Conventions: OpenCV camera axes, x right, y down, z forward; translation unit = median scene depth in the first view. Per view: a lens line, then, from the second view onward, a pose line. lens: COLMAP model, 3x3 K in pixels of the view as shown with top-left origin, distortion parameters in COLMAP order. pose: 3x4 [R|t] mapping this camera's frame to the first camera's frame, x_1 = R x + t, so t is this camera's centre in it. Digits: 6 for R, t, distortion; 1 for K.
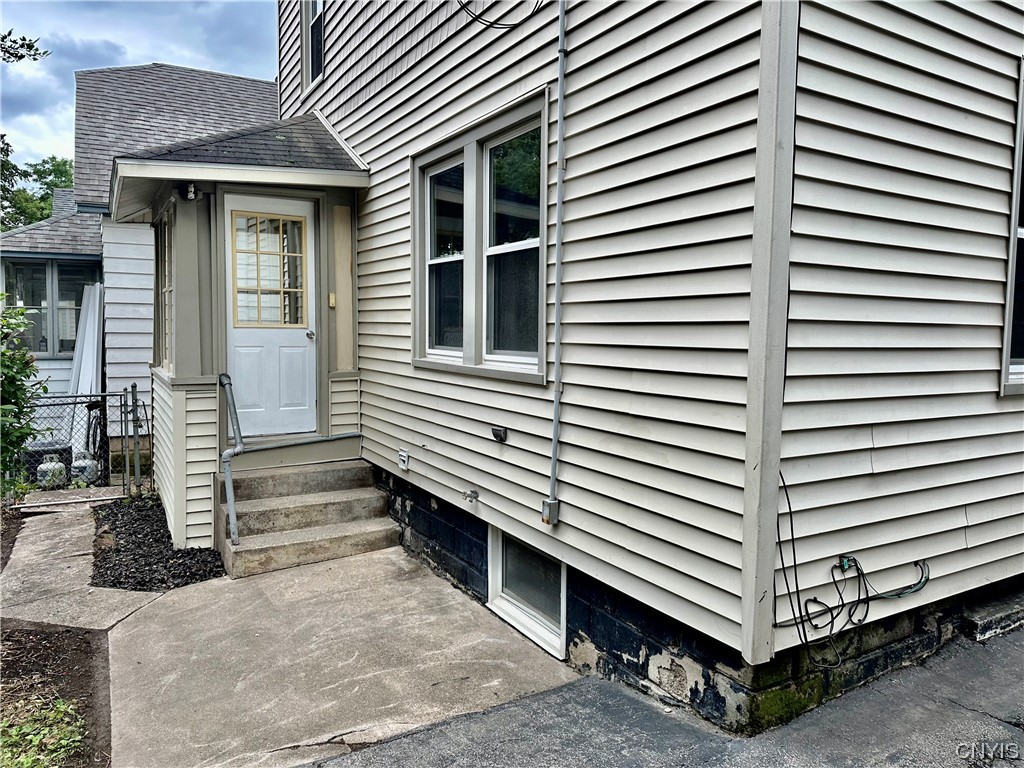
lens RADIAL K [[721.2, 0, 521.7], [0, 721.2, 378.3], [0, 0, 1]] dist [0.112622, -0.146014]
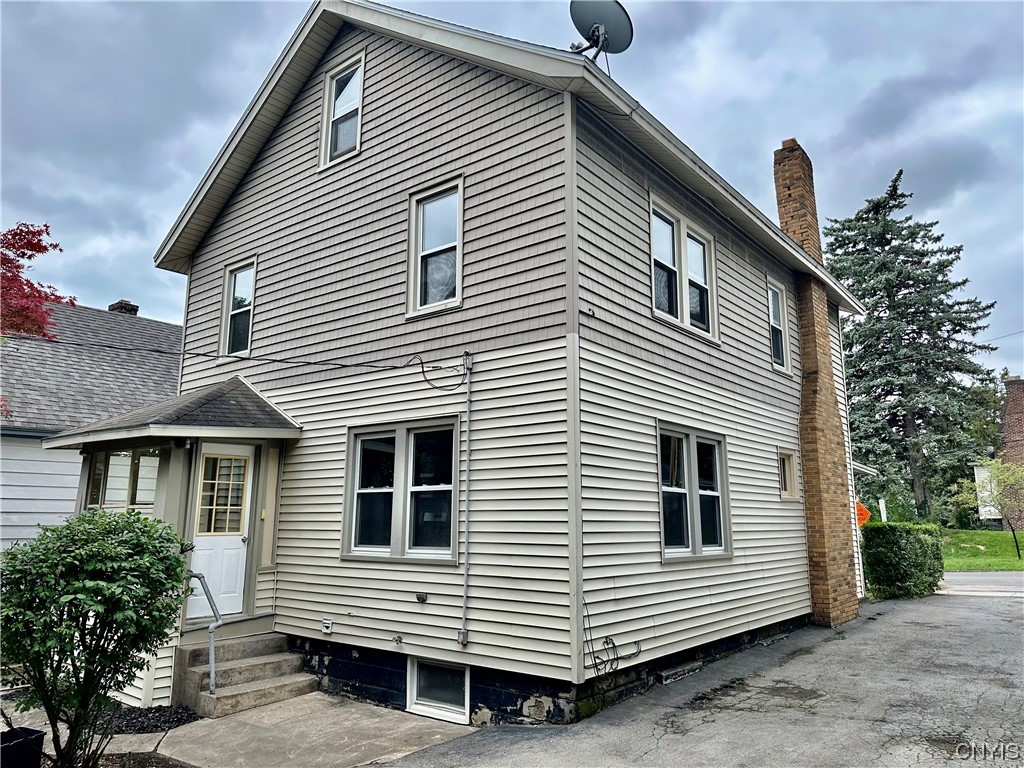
lens RADIAL K [[721.2, 0, 521.7], [0, 721.2, 378.3], [0, 0, 1]] dist [0.112622, -0.146014]
pose [[0.935570, 0.060647, 0.347896, -0.477338], [0.031180, 0.967110, -0.252442, 0.019937], [-0.351763, 0.247024, 0.902907, -0.848637]]
